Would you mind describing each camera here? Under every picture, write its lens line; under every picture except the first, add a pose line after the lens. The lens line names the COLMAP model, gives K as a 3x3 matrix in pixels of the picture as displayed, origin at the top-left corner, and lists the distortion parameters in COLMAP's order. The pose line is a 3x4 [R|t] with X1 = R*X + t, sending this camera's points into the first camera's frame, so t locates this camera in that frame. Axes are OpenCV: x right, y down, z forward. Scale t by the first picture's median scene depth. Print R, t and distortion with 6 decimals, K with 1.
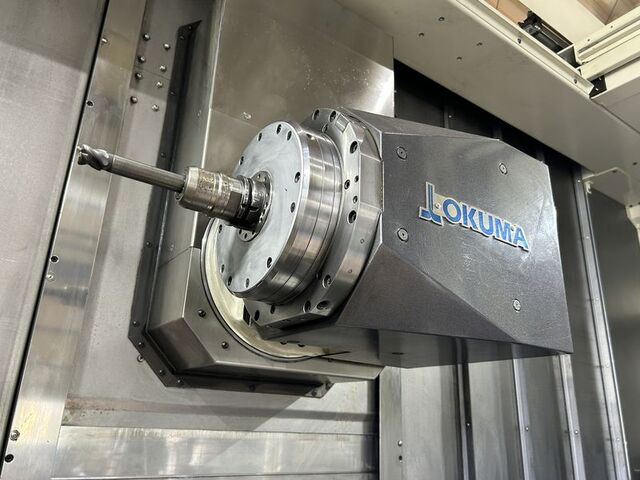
lens RADIAL K [[497.6, 0, 320.0], [0, 497.6, 240.0], [0, 0, 1]] dist [0.016225, 0.002364]
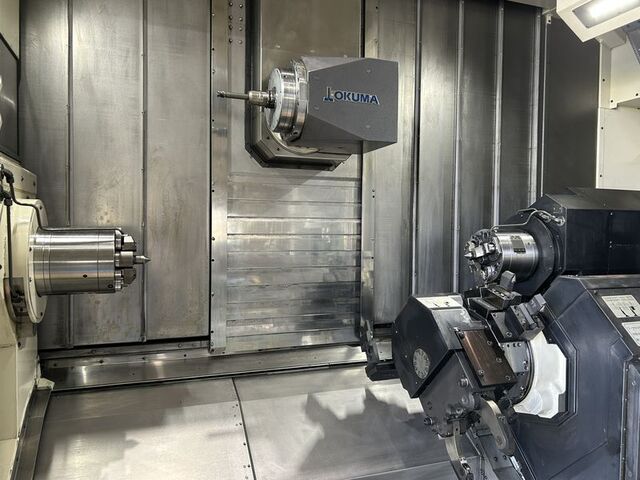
lens RADIAL K [[497.6, 0, 320.0], [0, 497.6, 240.0], [0, 0, 1]] dist [0.016225, 0.002364]
pose [[0.960886, -0.017866, -0.276367, 0.629833], [0.117970, 0.929256, 0.350093, -0.202325], [0.250561, -0.369003, 0.895017, -1.254958]]
